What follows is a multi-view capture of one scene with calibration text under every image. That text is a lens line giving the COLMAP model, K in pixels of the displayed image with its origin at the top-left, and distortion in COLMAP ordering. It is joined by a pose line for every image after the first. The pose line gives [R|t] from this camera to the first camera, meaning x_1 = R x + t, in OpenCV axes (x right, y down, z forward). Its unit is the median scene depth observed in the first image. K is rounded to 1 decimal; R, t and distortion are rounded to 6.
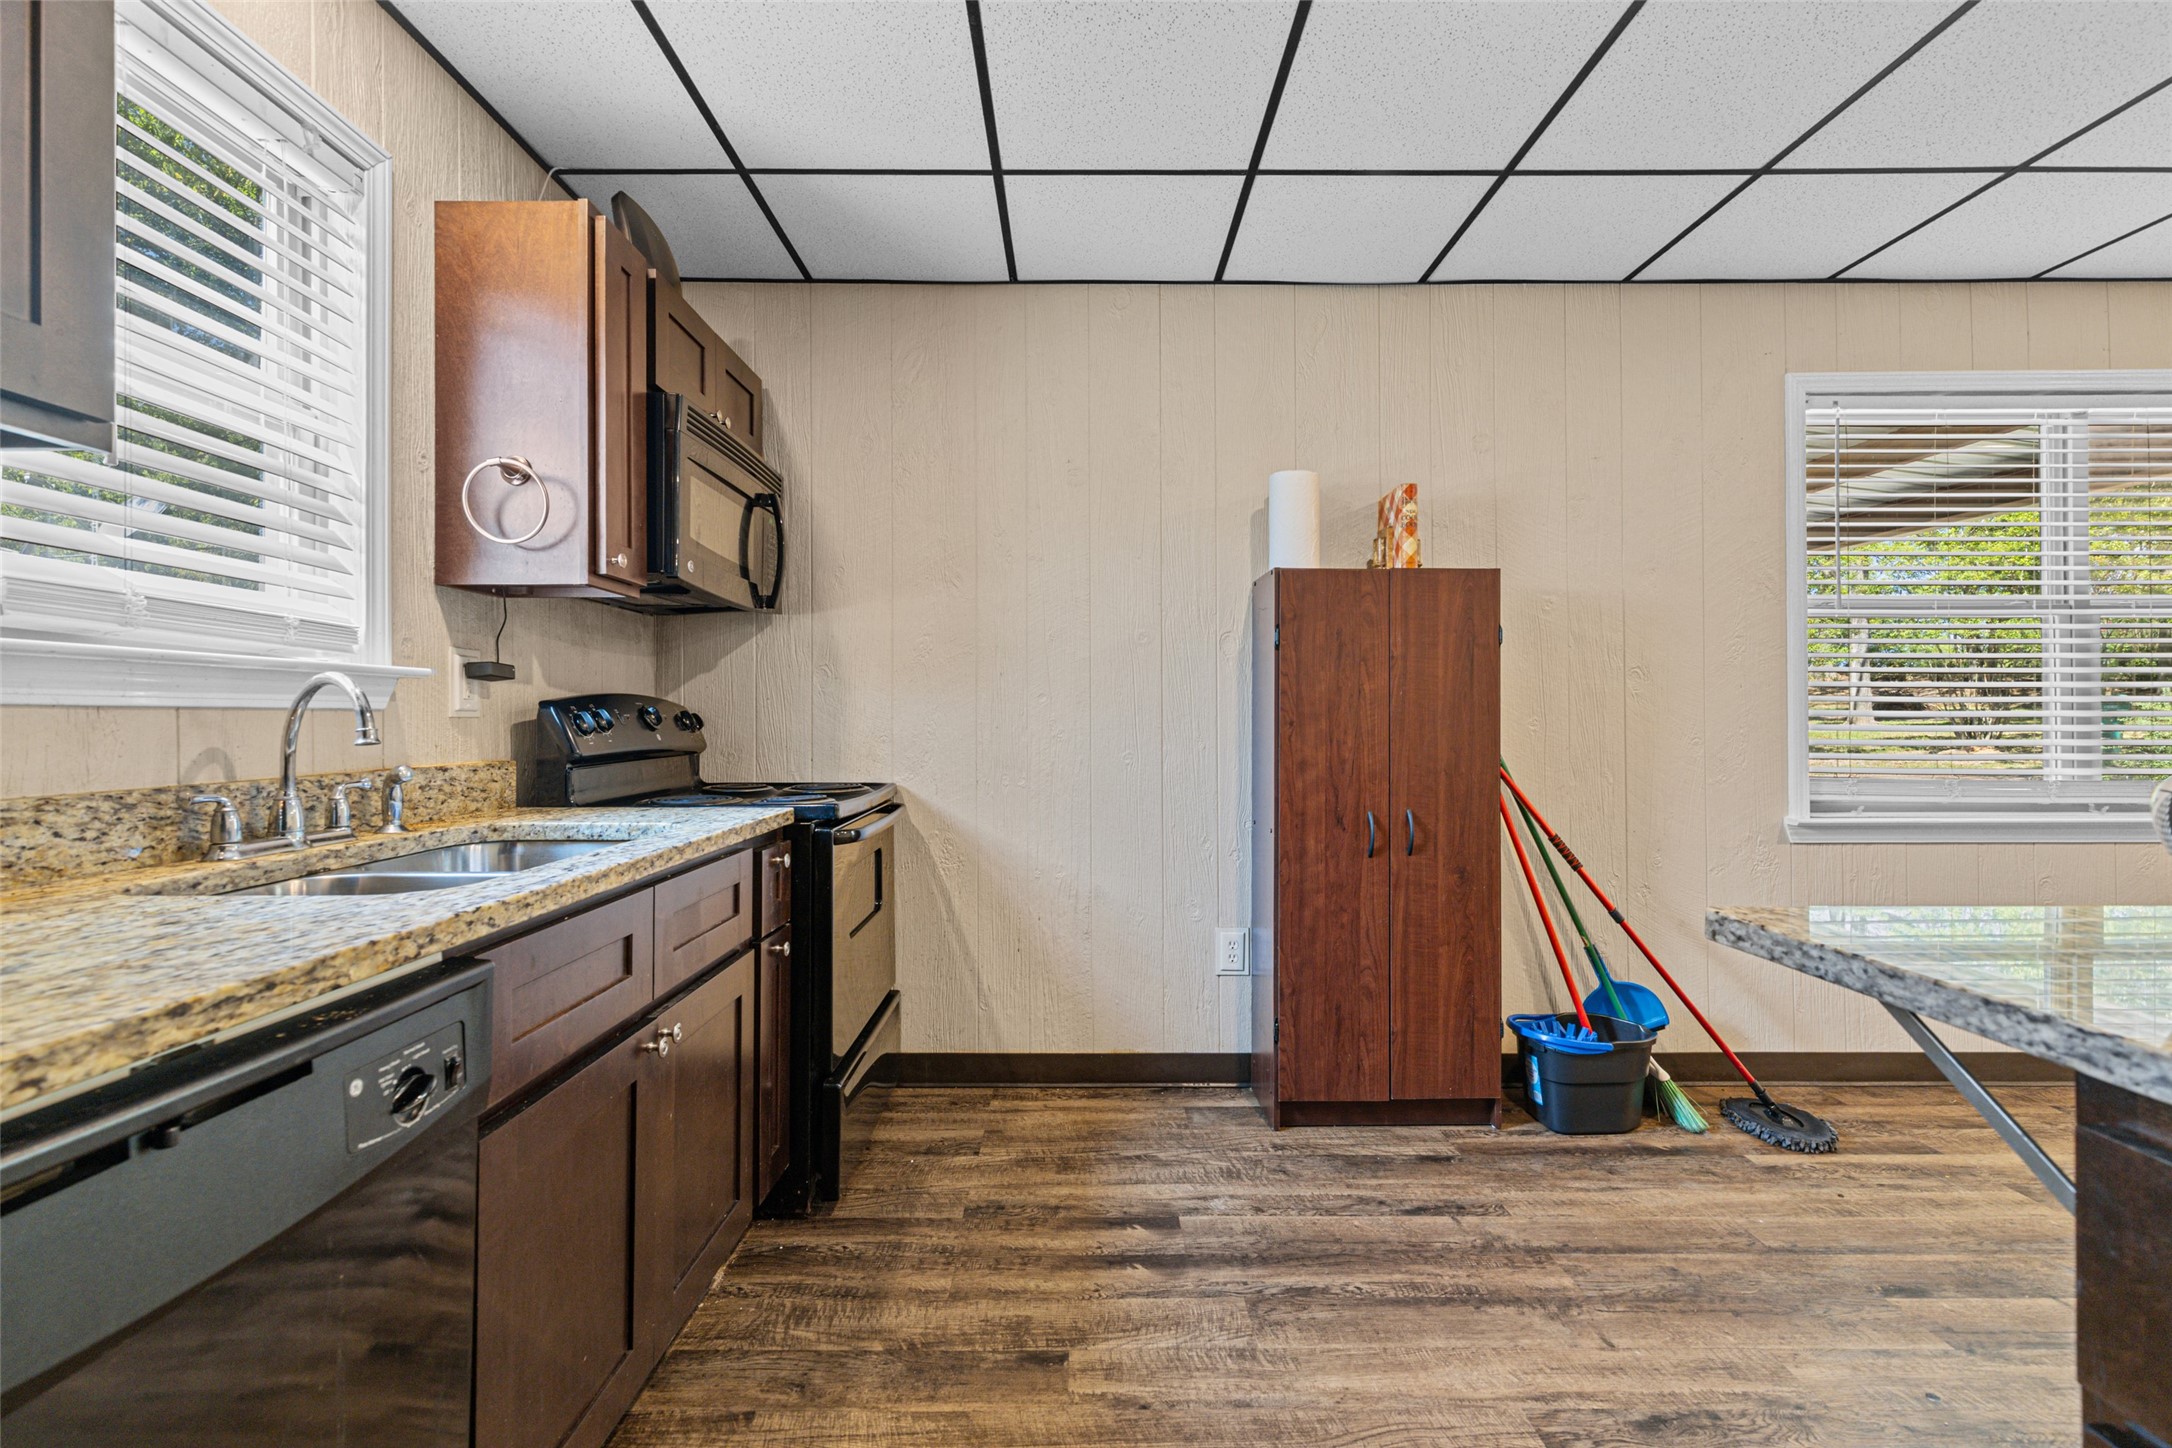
lens RADIAL K [[985.6, 0, 1080.8], [0, 985.6, 706.3], [0, 0, 1]] dist [-0.004005, 0.000002]
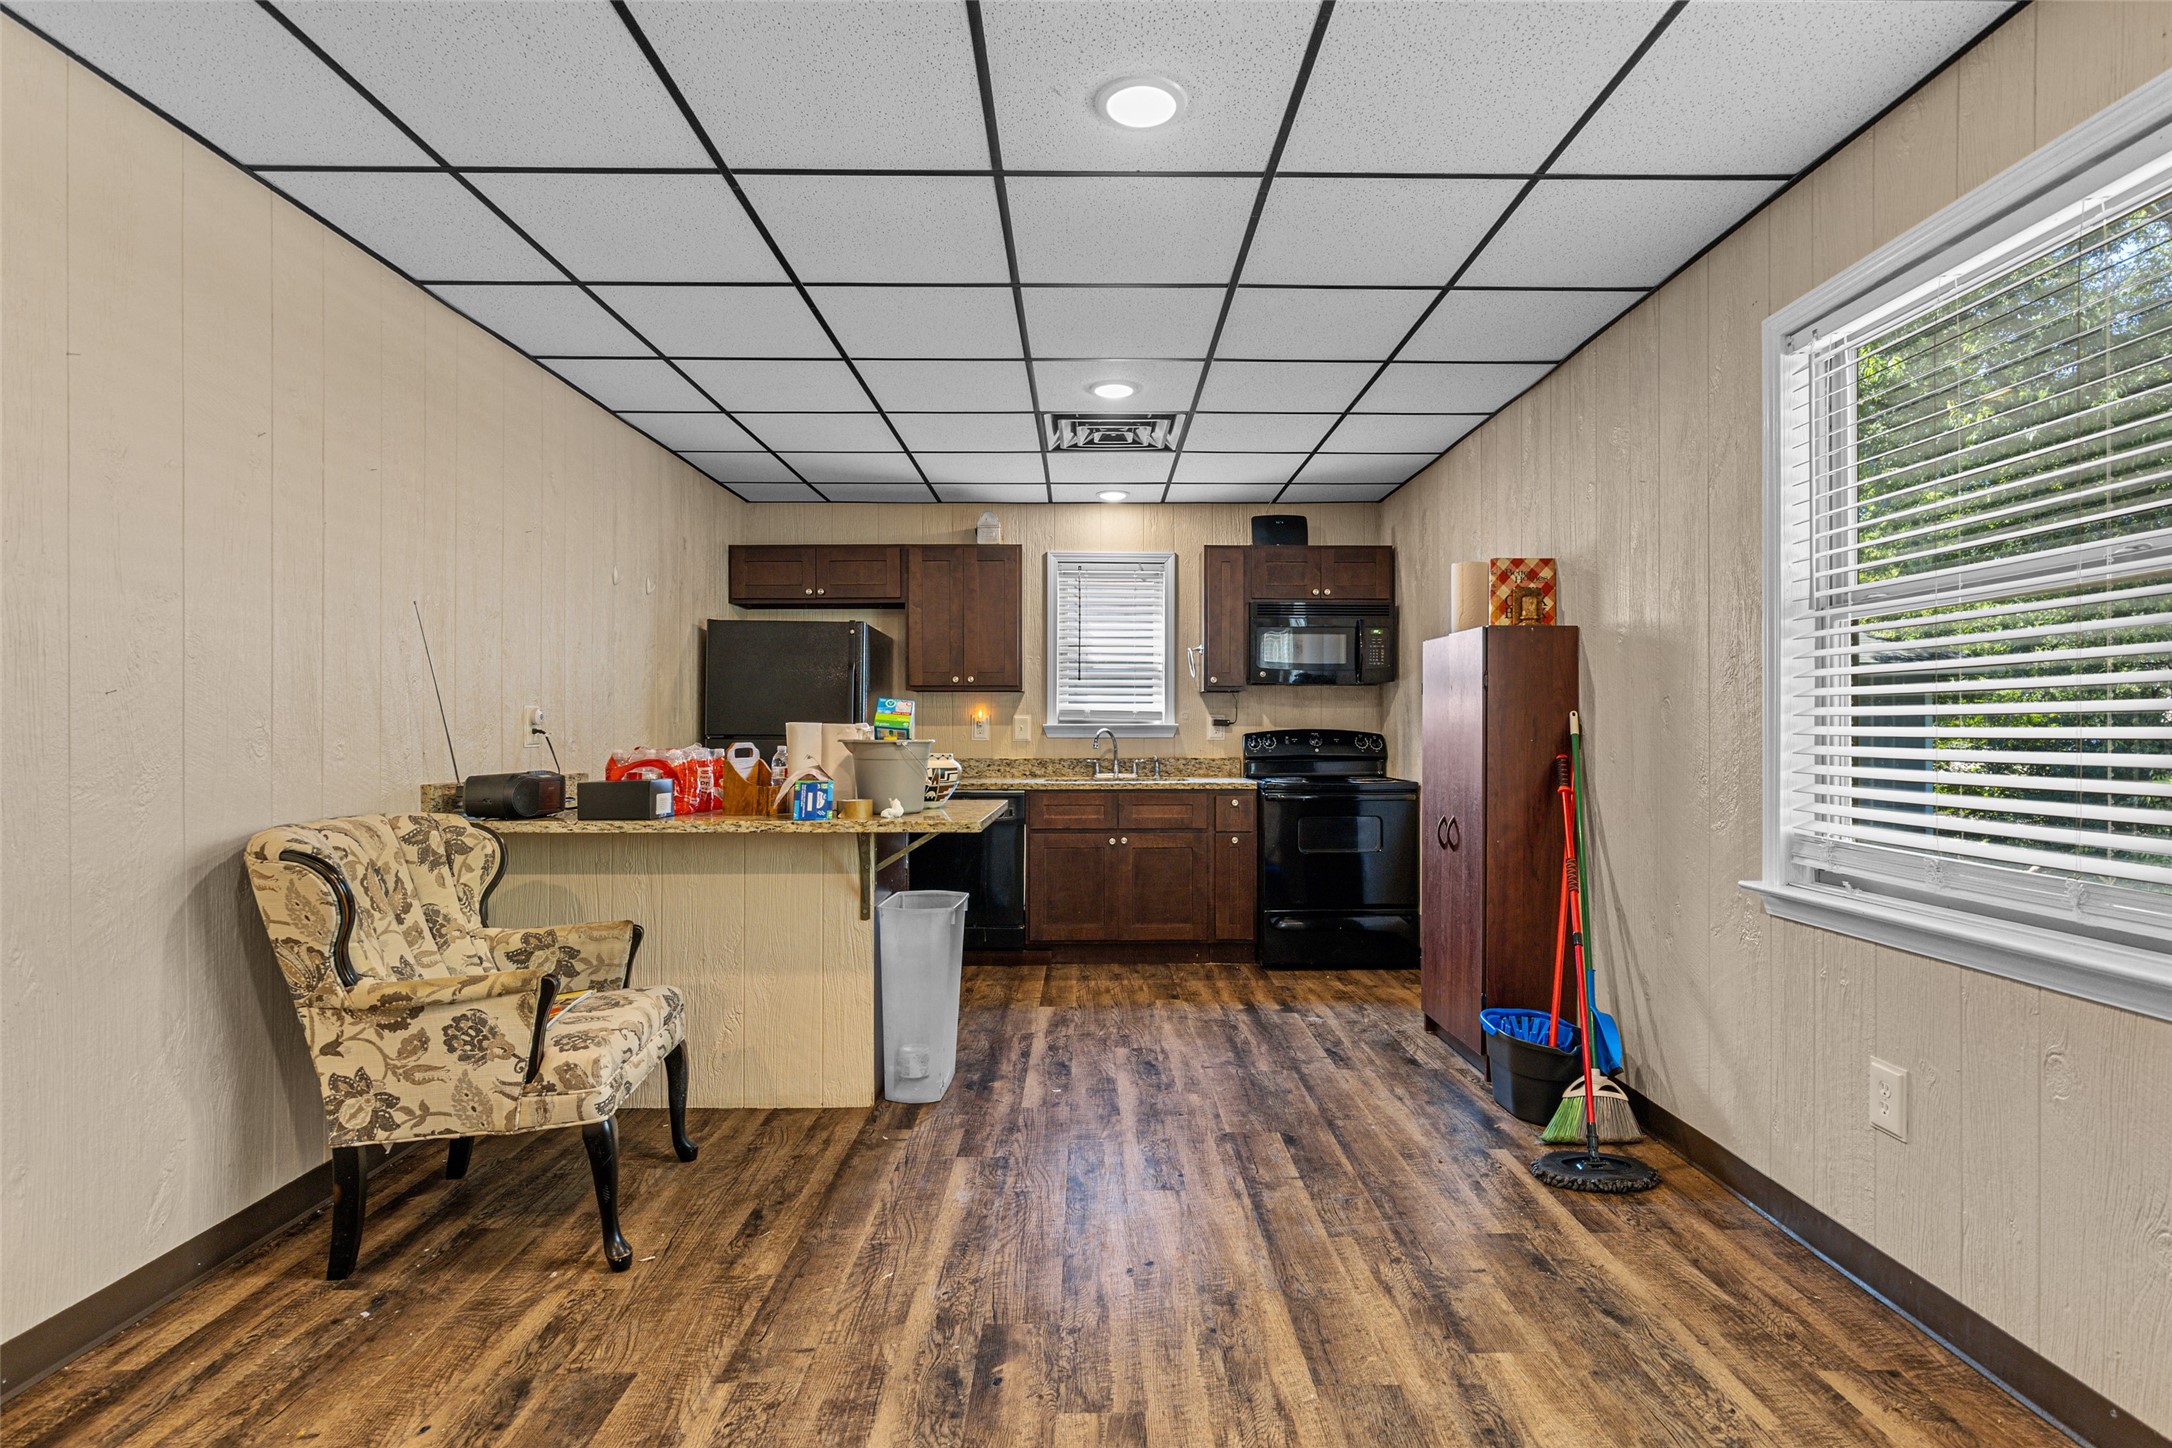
lens RADIAL K [[1085.3, 0, 1104.4], [0, 1085.3, 724.3], [0, 0, 1]] dist [-0.003033, 0.001018]
pose [[0.019235, -0.005740, -0.999799, 2.127537], [0.007310, 0.999958, -0.005600, -0.017970], [0.999788, -0.007201, 0.019276, 0.598950]]
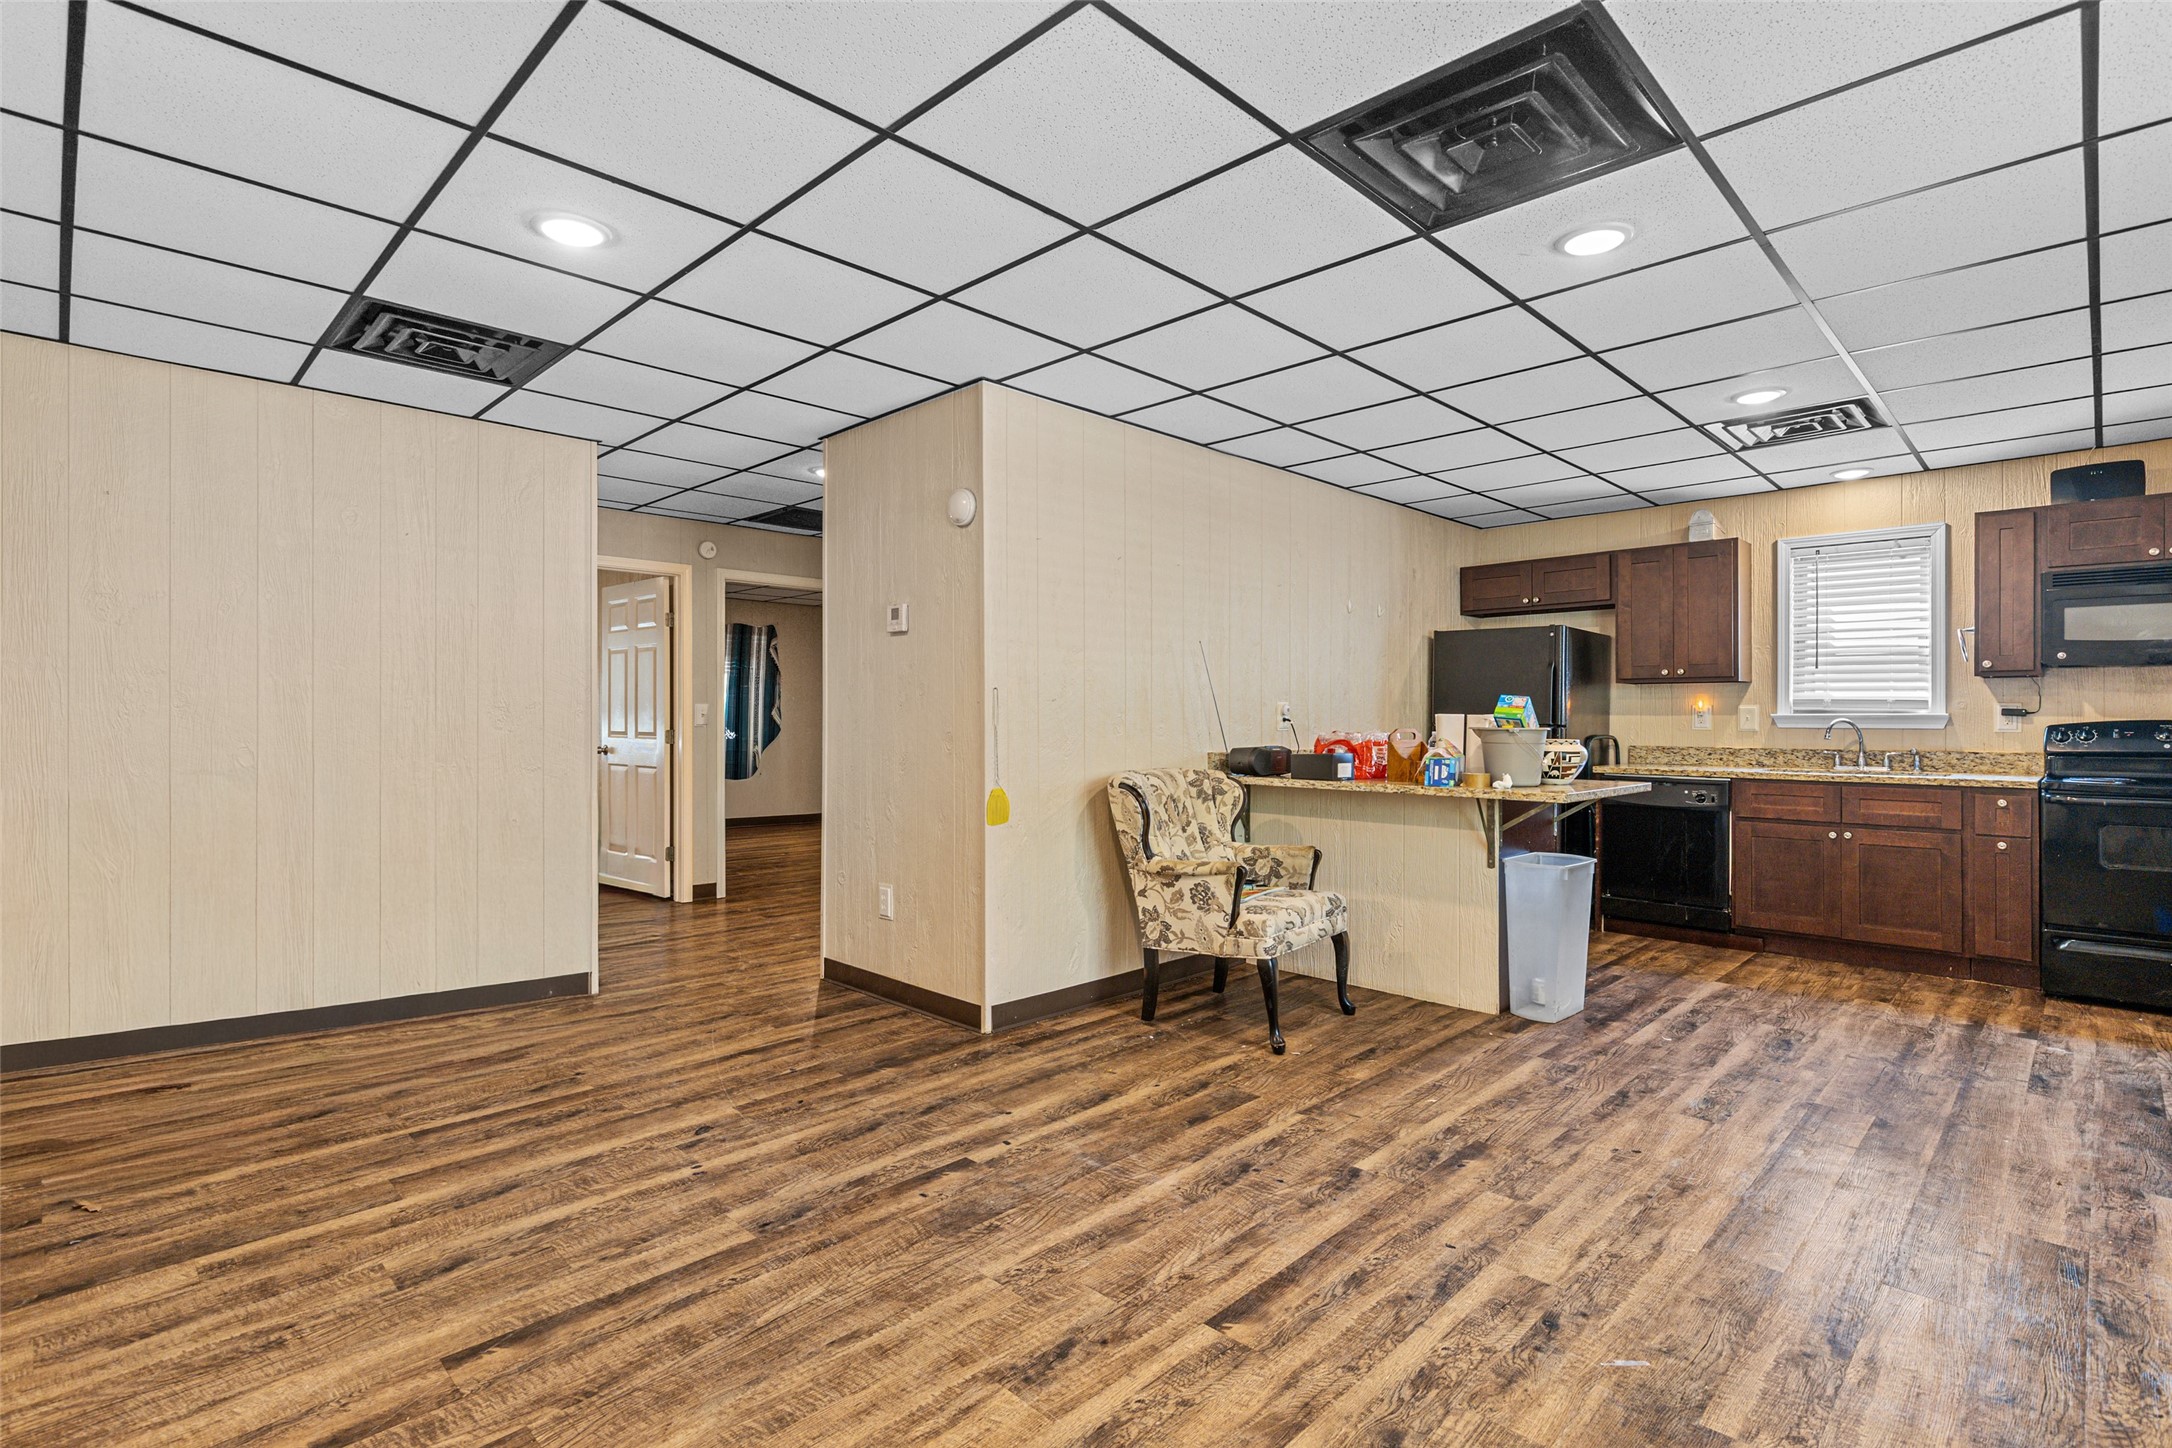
lens RADIAL K [[1028.2, 0, 1079.4], [0, 1028.2, 712.3], [0, 0, 1]] dist [-0.000941, 0.000009]
pose [[-0.704134, -0.005188, -0.710048, 2.433761], [0.002441, 0.999950, -0.009726, -0.018094], [0.710063, -0.008581, -0.704086, 1.069789]]
